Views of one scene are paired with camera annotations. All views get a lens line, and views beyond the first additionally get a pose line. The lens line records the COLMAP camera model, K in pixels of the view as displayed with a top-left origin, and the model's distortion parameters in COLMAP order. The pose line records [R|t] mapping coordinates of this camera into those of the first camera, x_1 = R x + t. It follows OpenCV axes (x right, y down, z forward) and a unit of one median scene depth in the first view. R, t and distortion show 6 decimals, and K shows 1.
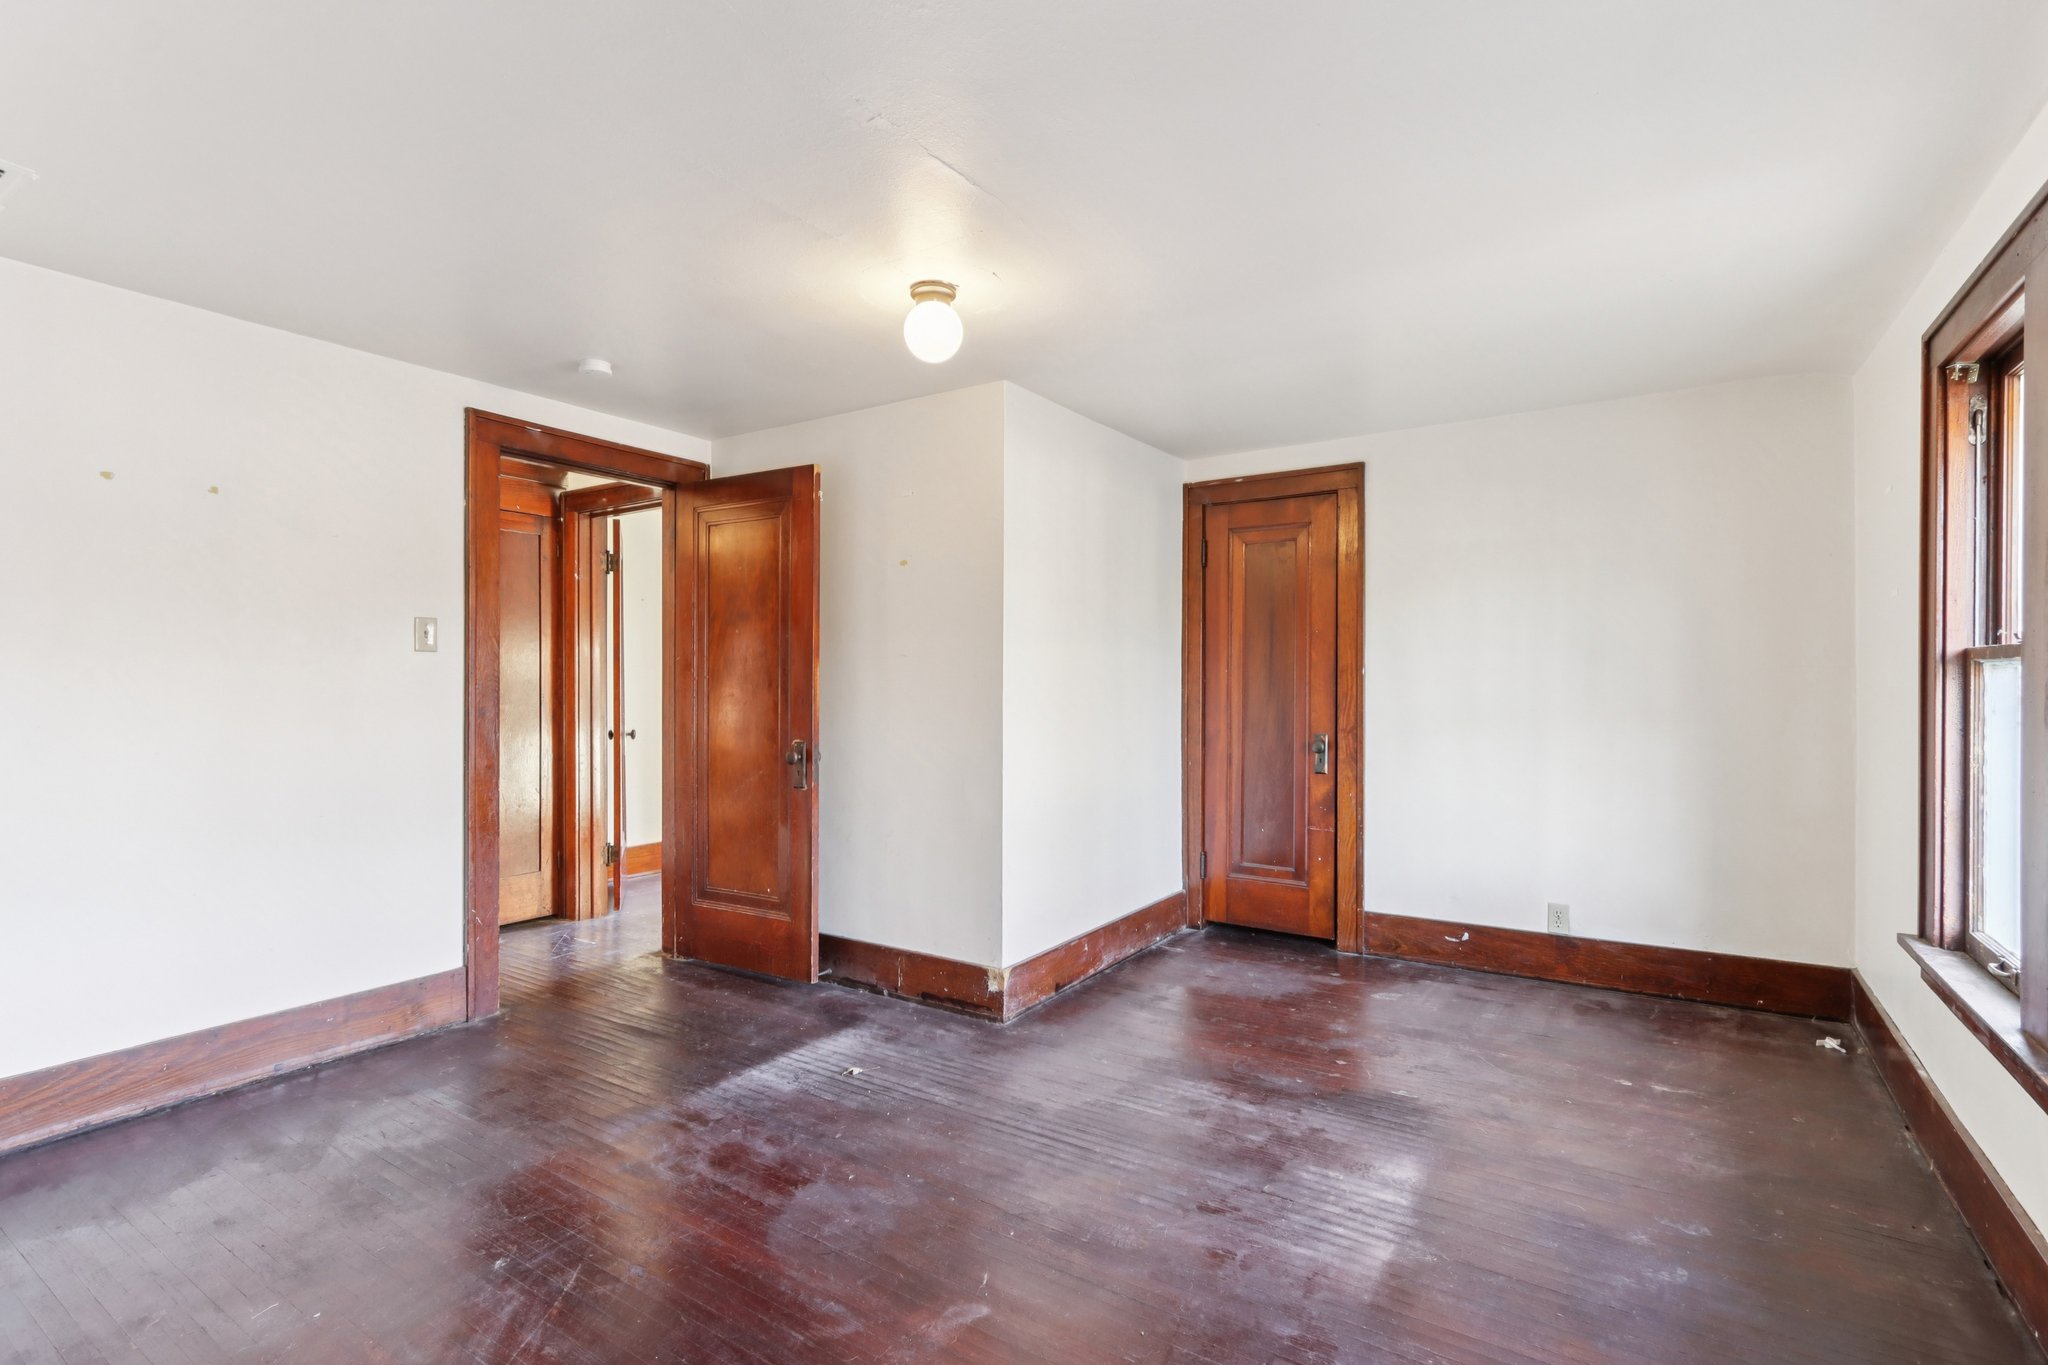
lens RADIAL K [[942.2, 0, 1025.4], [0, 942.2, 689.3], [0, 0, 1]] dist [-0.003566, -0.000408]
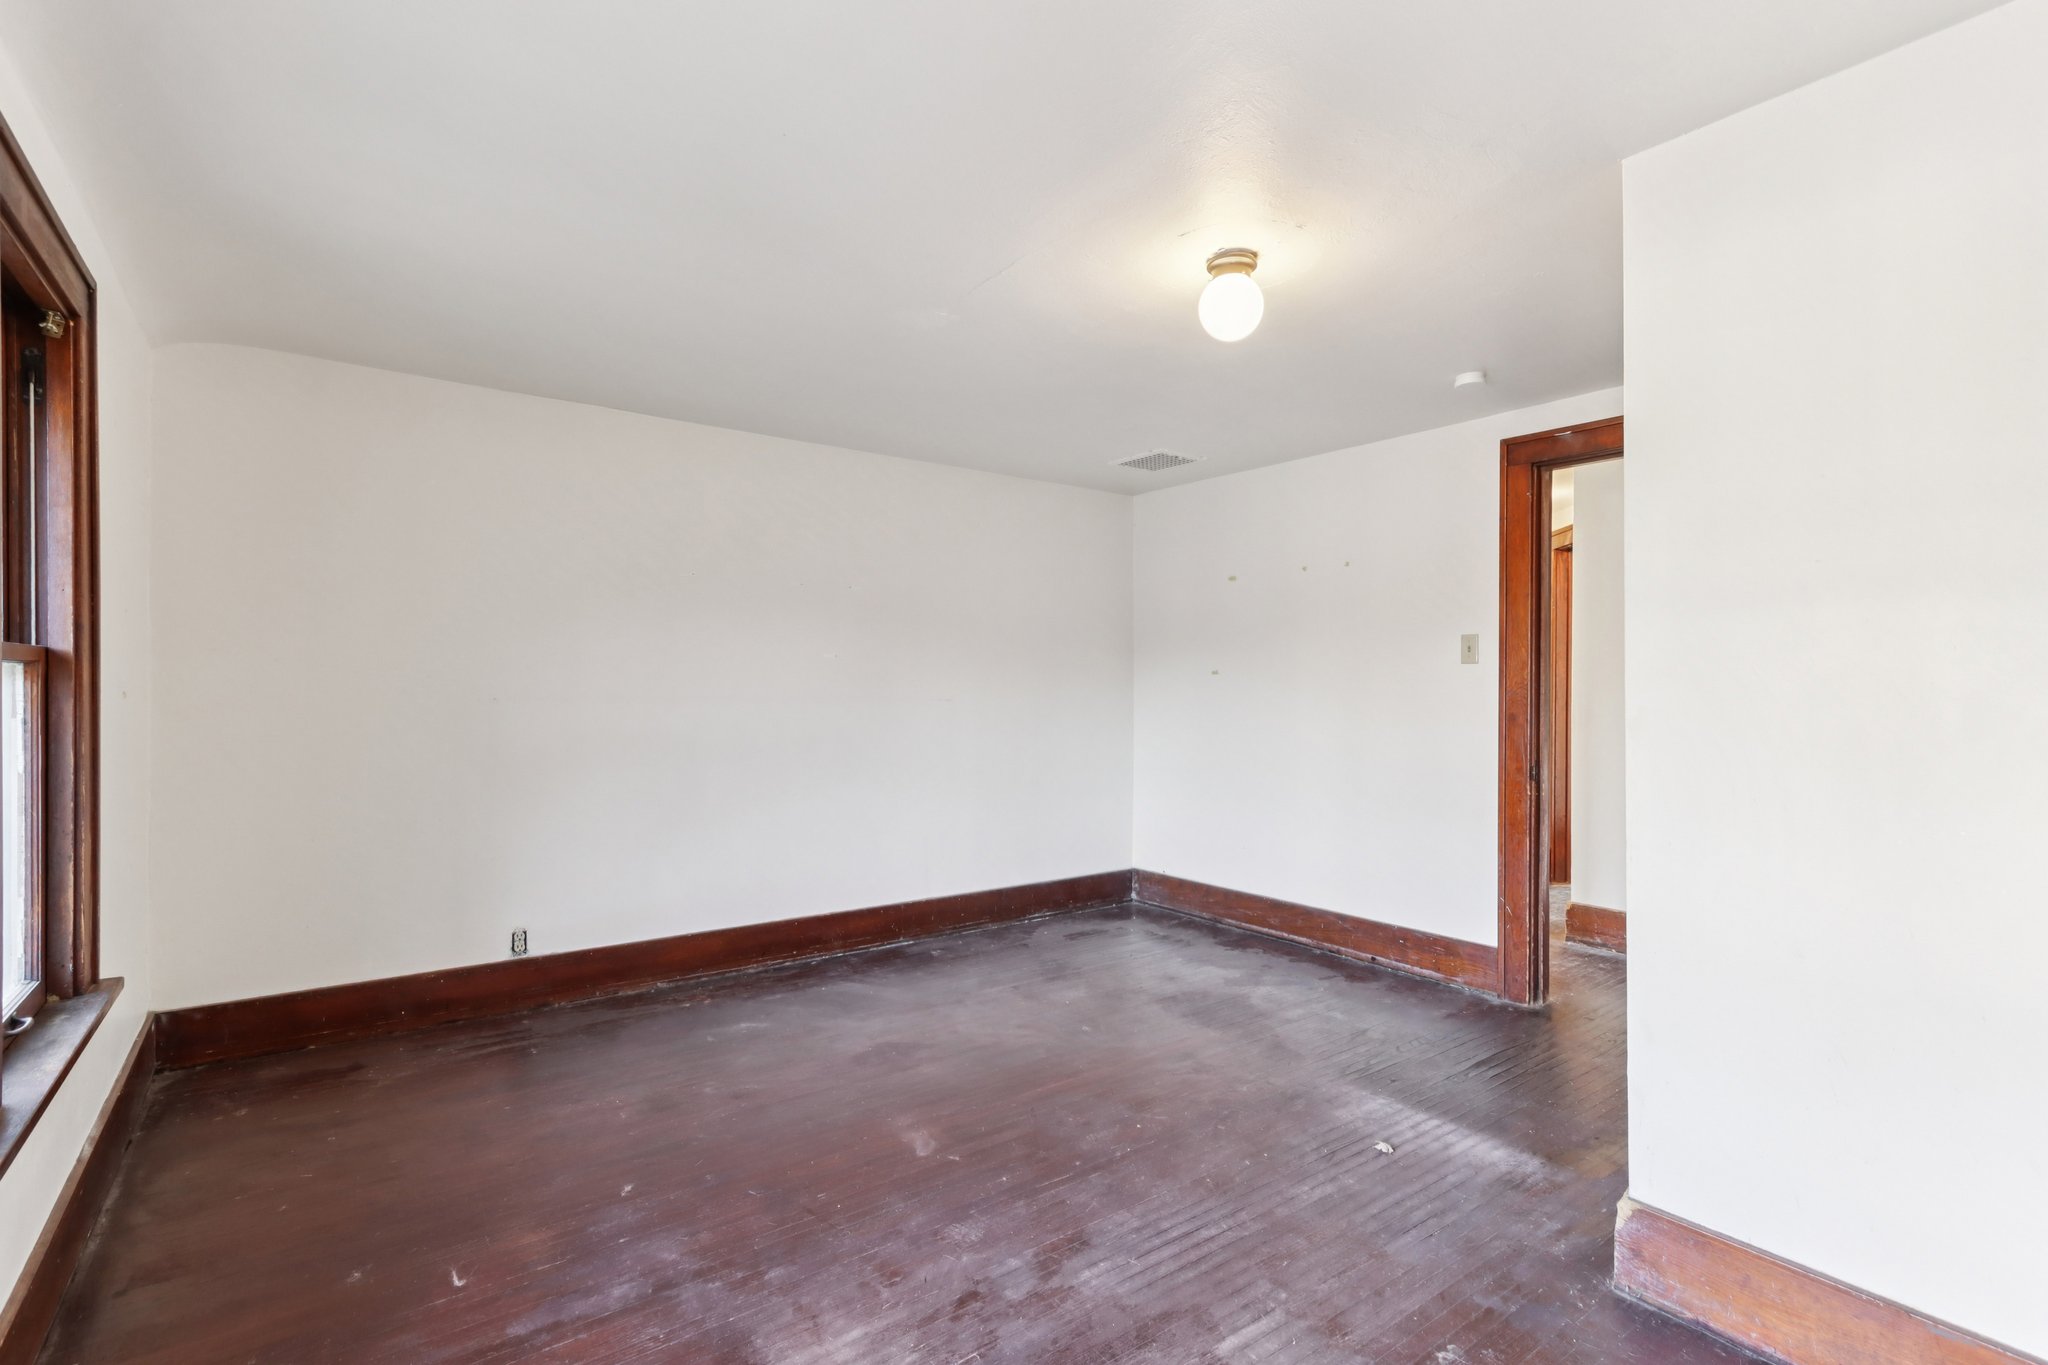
lens RADIAL K [[942.2, 0, 1025.4], [0, 942.2, 689.3], [0, 0, 1]] dist [-0.003566, -0.000408]
pose [[-0.335966, -0.000662, -0.941874, 0.833677], [-0.011833, 0.999924, 0.003518, -0.006737], [0.941800, 0.012328, -0.335949, 1.123085]]
